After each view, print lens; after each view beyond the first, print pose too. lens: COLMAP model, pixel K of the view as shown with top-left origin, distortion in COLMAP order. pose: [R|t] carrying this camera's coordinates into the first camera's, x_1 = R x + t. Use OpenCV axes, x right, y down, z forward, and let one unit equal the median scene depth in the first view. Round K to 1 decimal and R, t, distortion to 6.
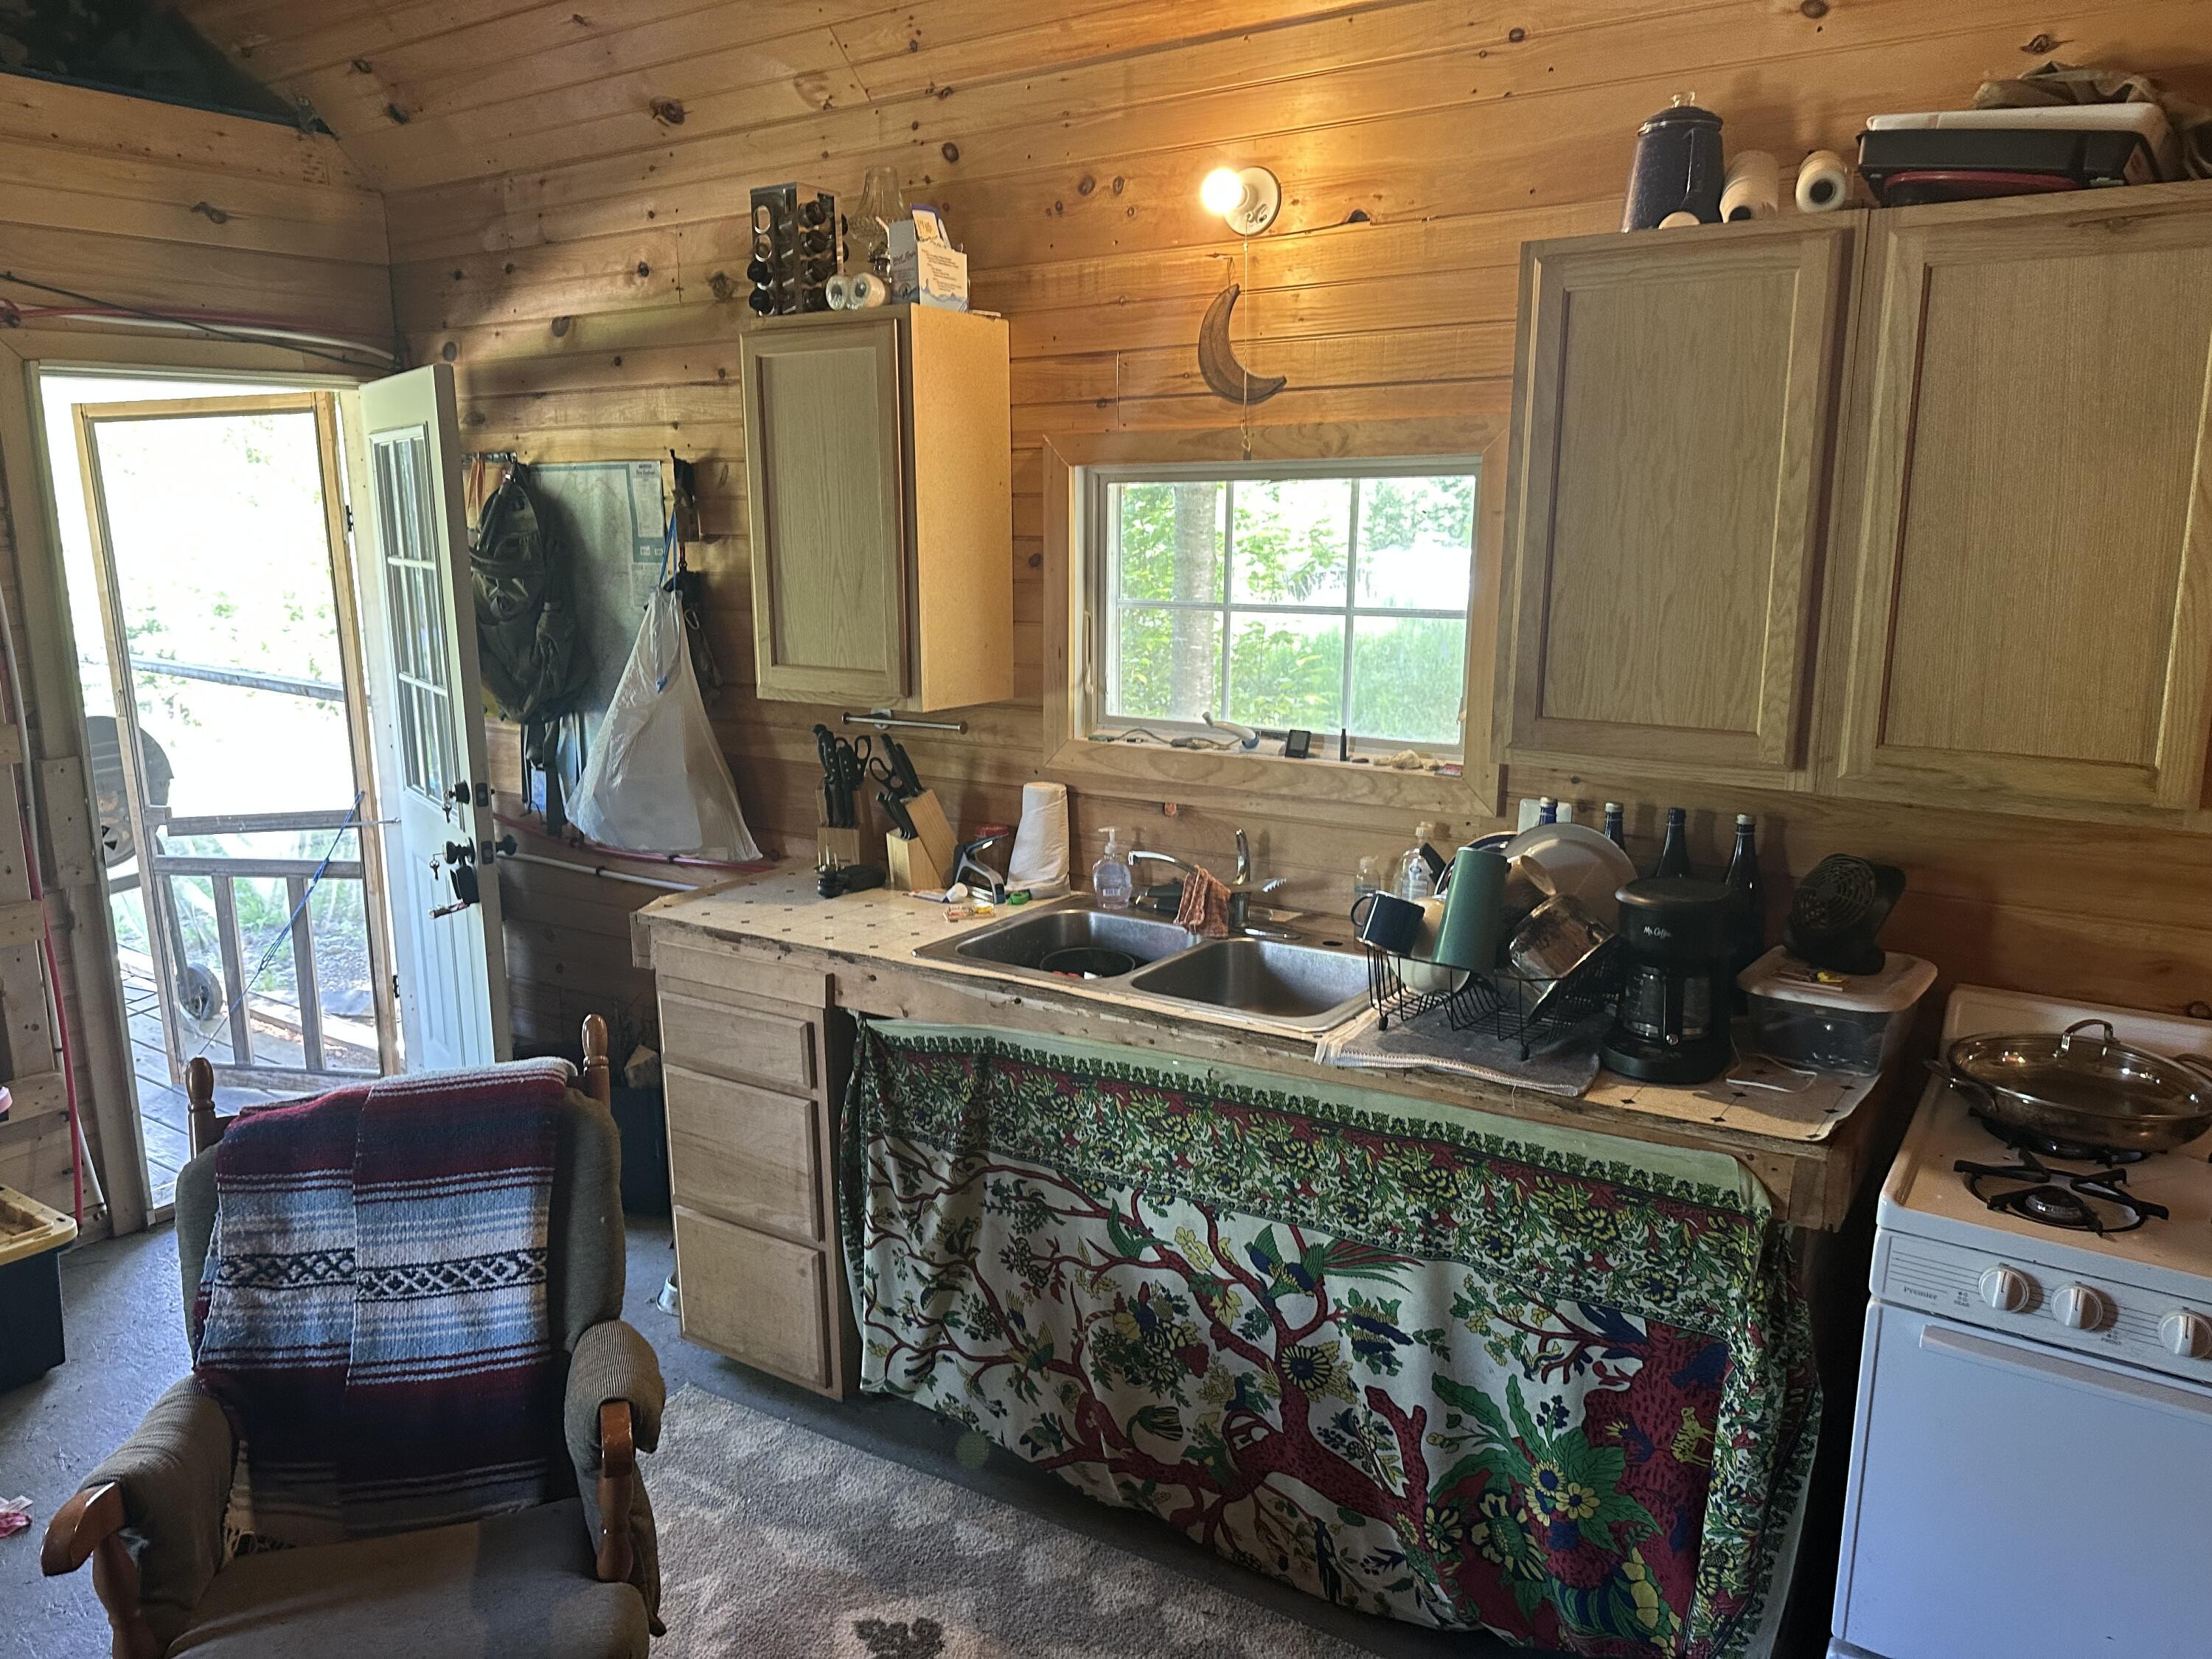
lens RADIAL K [[1504.2, 0, 1091.5], [0, 1504.2, 814.2], [0, 0, 1]] dist [0.042864, -0.068350]
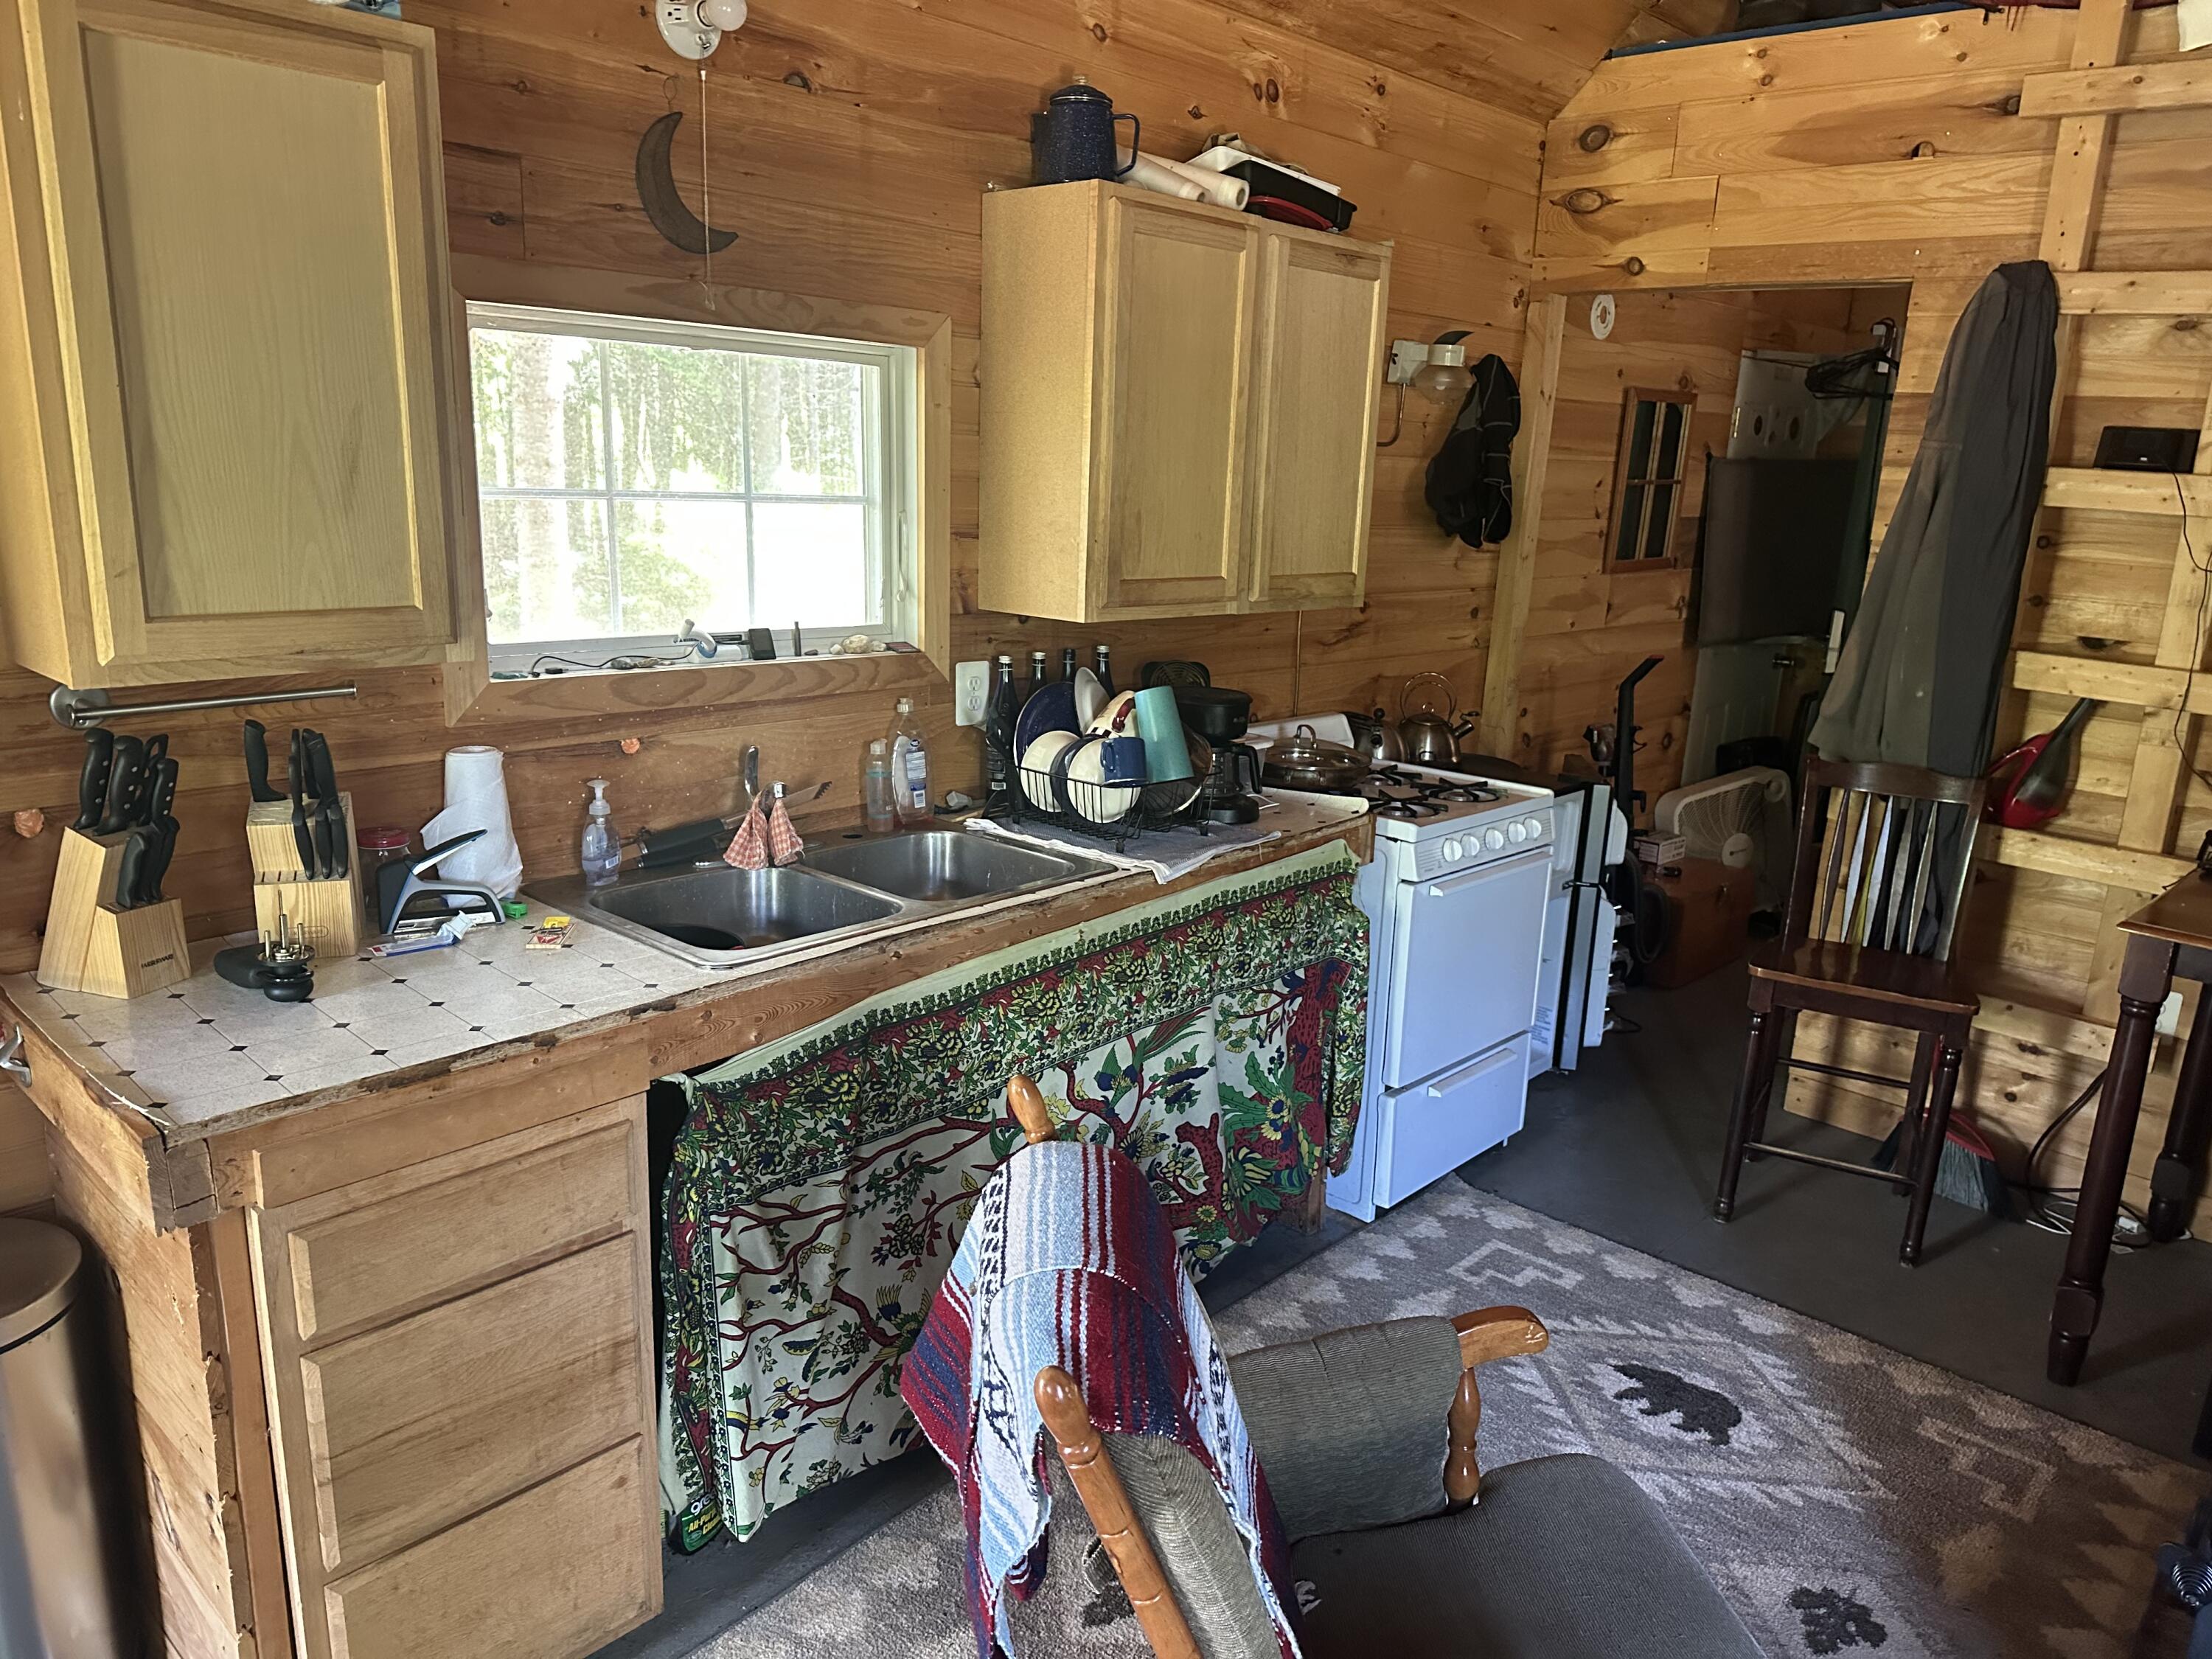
lens RADIAL K [[1504.2, 0, 1127.3], [0, 1504.2, 827.7], [0, 0, 1]] dist [0.042864, -0.068350]
pose [[0.155575, -0.229444, 0.960808, -0.885268], [0.142809, 0.967657, 0.207956, -0.115034], [-0.977447, 0.104859, 0.183310, 0.726201]]
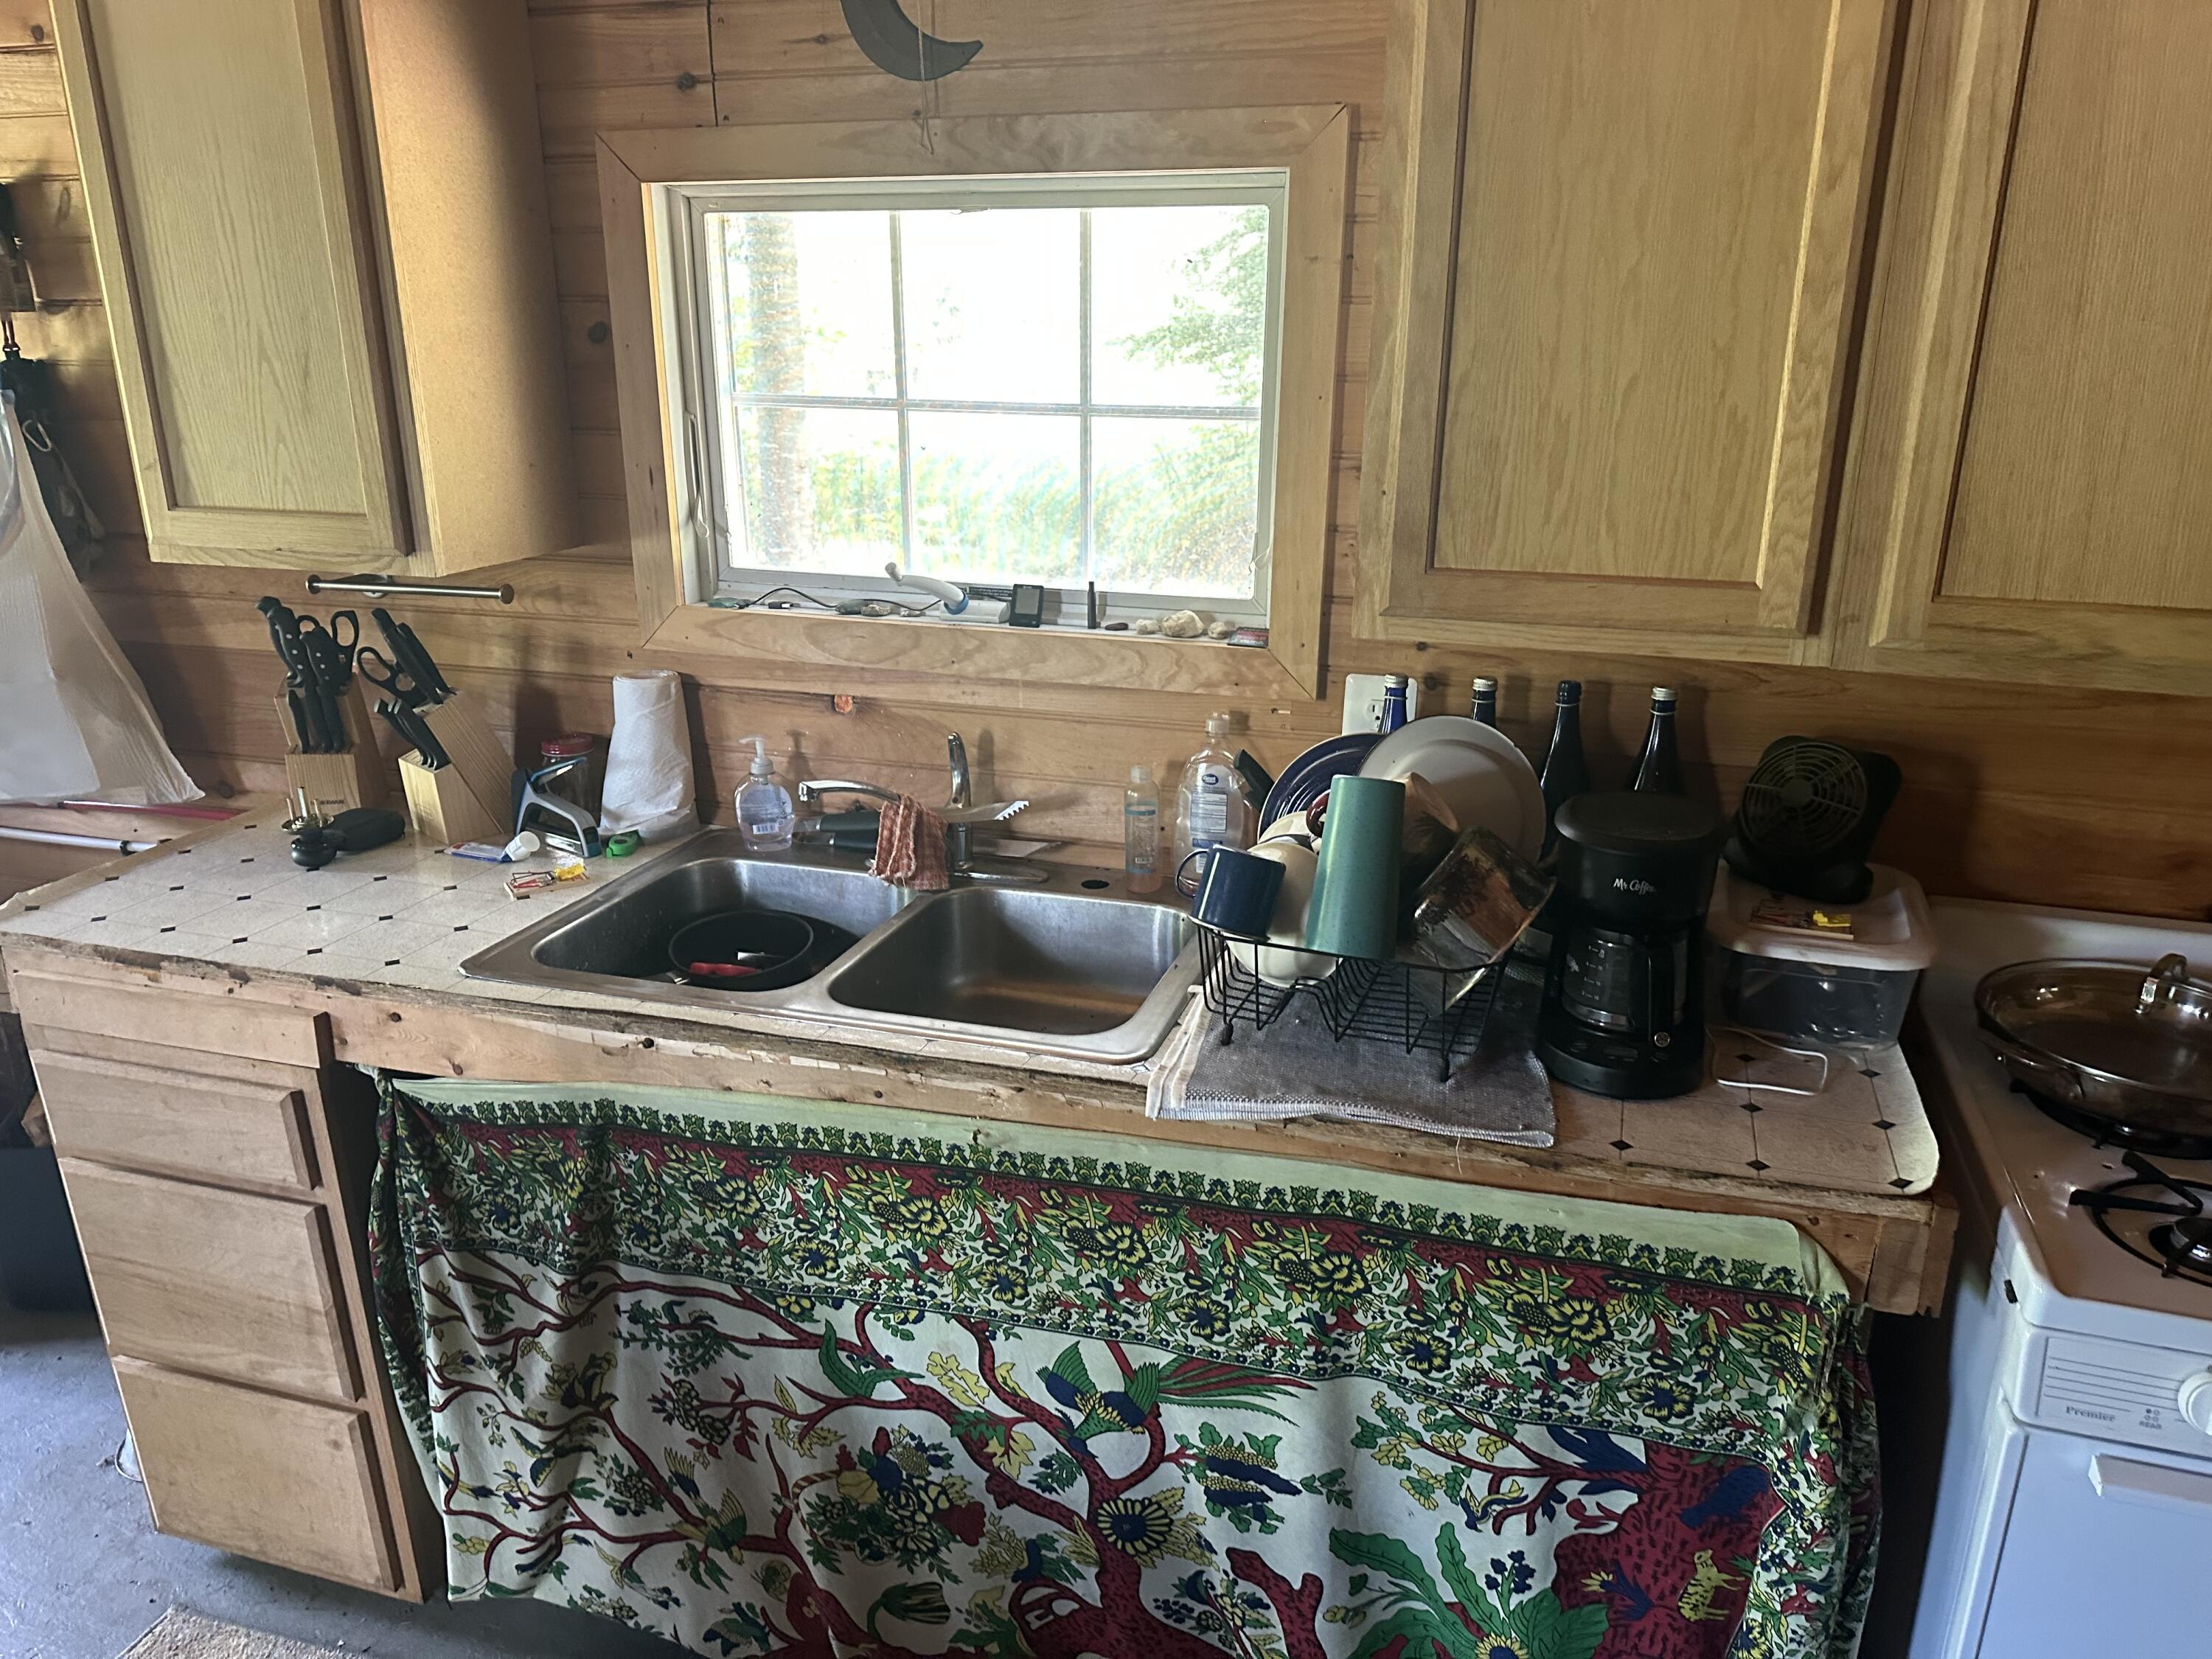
lens RADIAL K [[1504.2, 0, 1115.7], [0, 1504.2, 810.5], [0, 0, 1]] dist [0.042864, -0.068350]
pose [[0.955697, -0.086332, 0.281409, -0.032283], [0.050684, 0.990008, 0.131590, -0.048567], [-0.289957, -0.111497, 0.950523, 0.360670]]
